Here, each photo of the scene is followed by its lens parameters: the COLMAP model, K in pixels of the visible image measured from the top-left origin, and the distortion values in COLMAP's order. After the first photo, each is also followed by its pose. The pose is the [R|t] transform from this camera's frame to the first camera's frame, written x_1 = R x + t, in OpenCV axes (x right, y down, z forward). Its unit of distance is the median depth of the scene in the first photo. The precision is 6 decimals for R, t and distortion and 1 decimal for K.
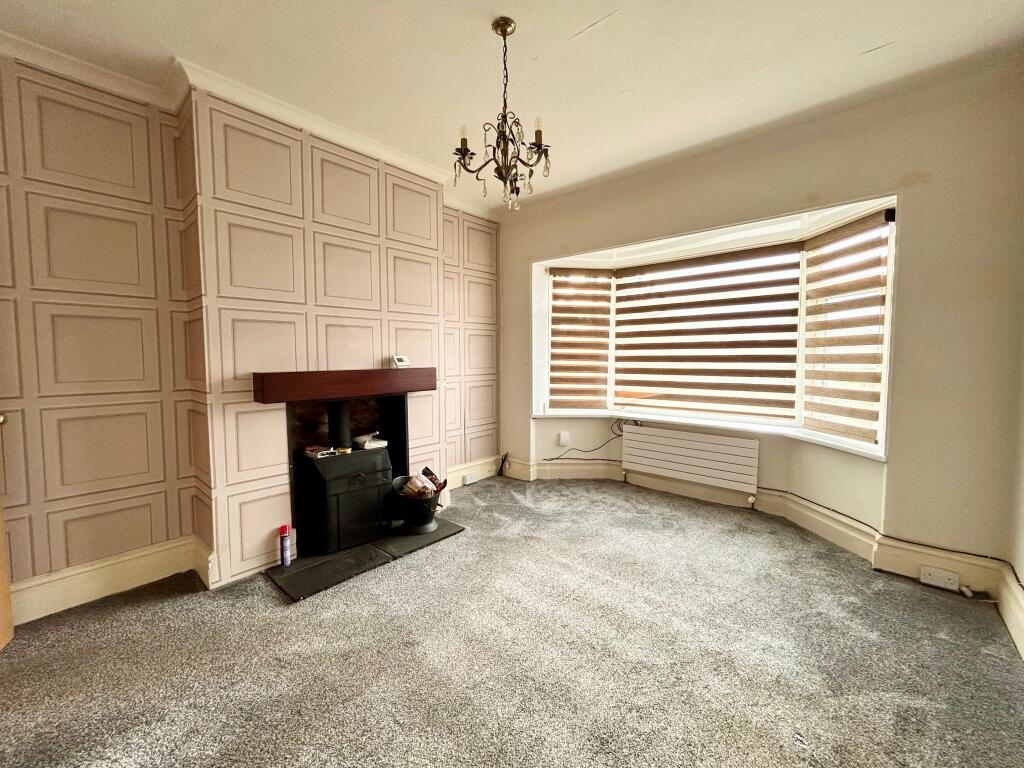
lens RADIAL K [[416.5, 0, 516.2], [0, 416.5, 381.2], [0, 0, 1]] dist [0.000621, -0.000097]
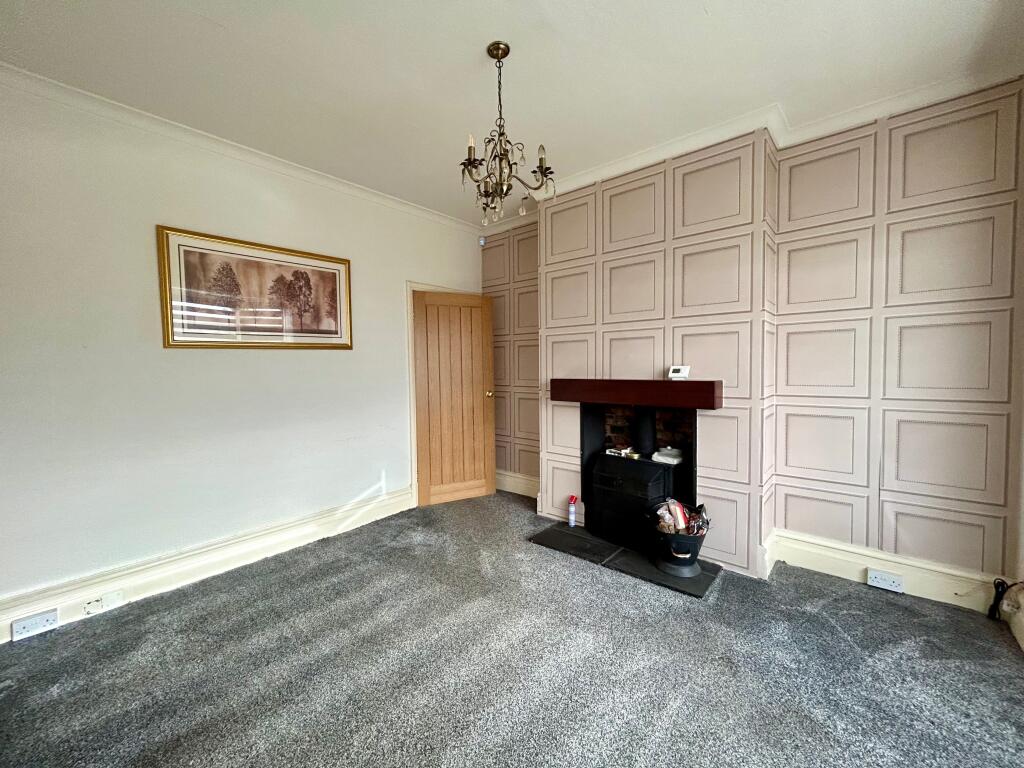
lens RADIAL K [[416.5, 0, 517.6], [0, 416.5, 382.9], [0, 0, 1]] dist [0.000621, -0.000097]
pose [[0.007269, 0.044772, -0.998971, 0.705573], [-0.053110, 0.997605, 0.044324, -0.054666], [0.998562, 0.052733, 0.009629, 0.752900]]
